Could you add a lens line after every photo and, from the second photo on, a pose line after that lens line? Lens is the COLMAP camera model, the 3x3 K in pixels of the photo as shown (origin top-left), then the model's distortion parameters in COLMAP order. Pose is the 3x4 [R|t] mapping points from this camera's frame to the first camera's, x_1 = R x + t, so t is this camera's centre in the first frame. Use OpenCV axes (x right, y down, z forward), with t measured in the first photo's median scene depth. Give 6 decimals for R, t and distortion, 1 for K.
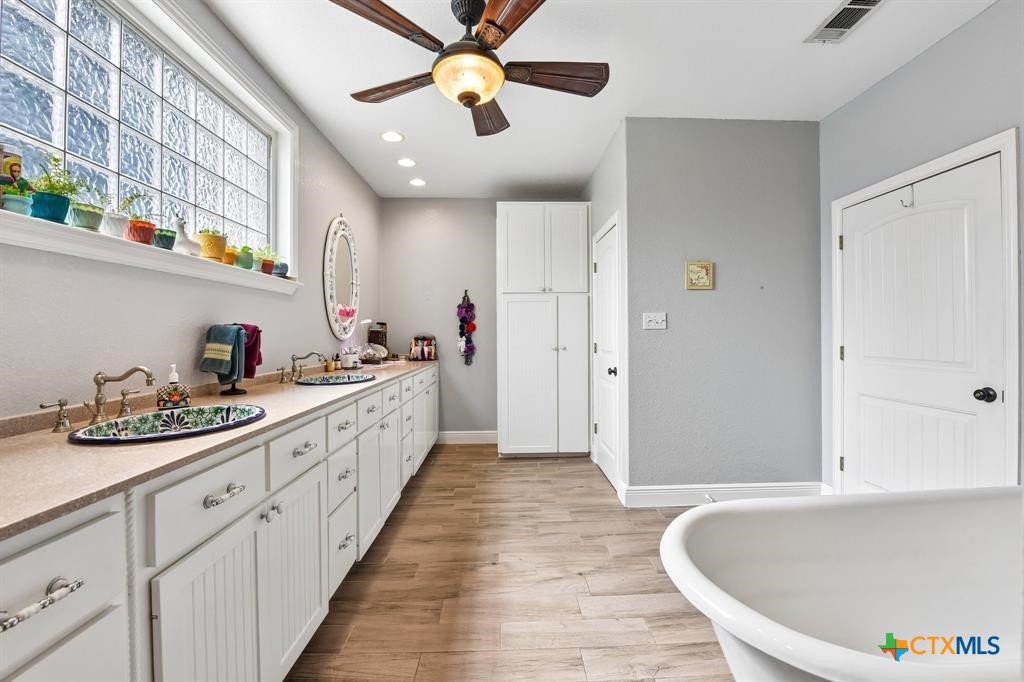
lens RADIAL K [[421.4, 0, 516.8], [0, 421.4, 338.8], [0, 0, 1]] dist [-0.000544, -0.008155]
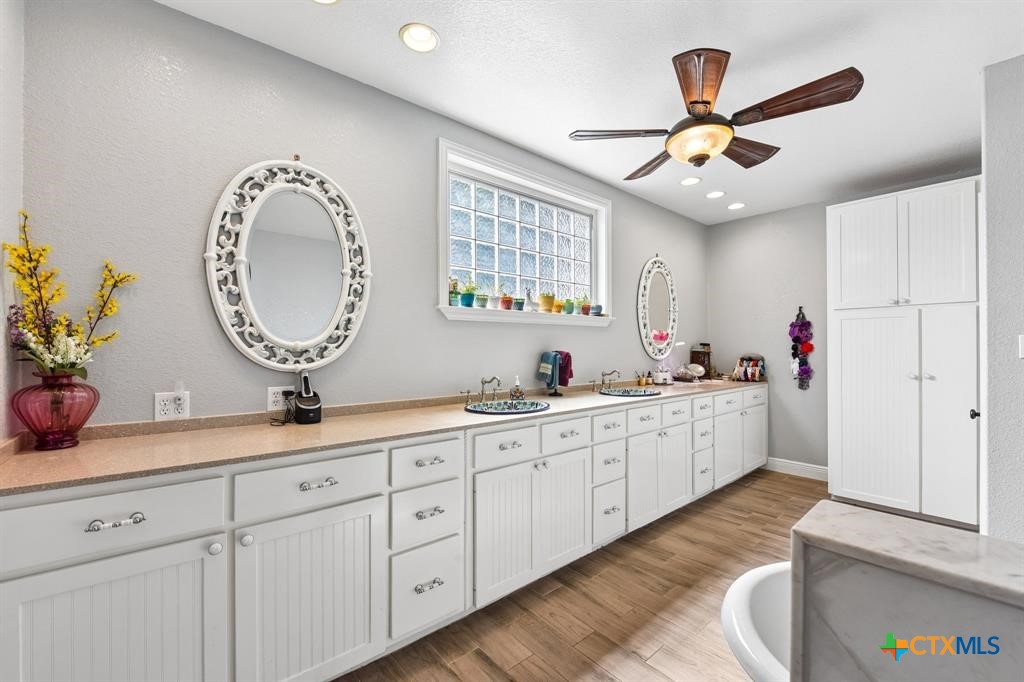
lens RADIAL K [[421.7, 0, 514.3], [0, 421.7, 349.2], [0, 0, 1]] dist [-0.001483, -0.000588]
pose [[0.631056, 0.007877, -0.775697, 0.372372], [-0.011077, 0.999938, 0.001143, -0.035061], [0.775658, 0.007871, 0.631105, -0.095751]]
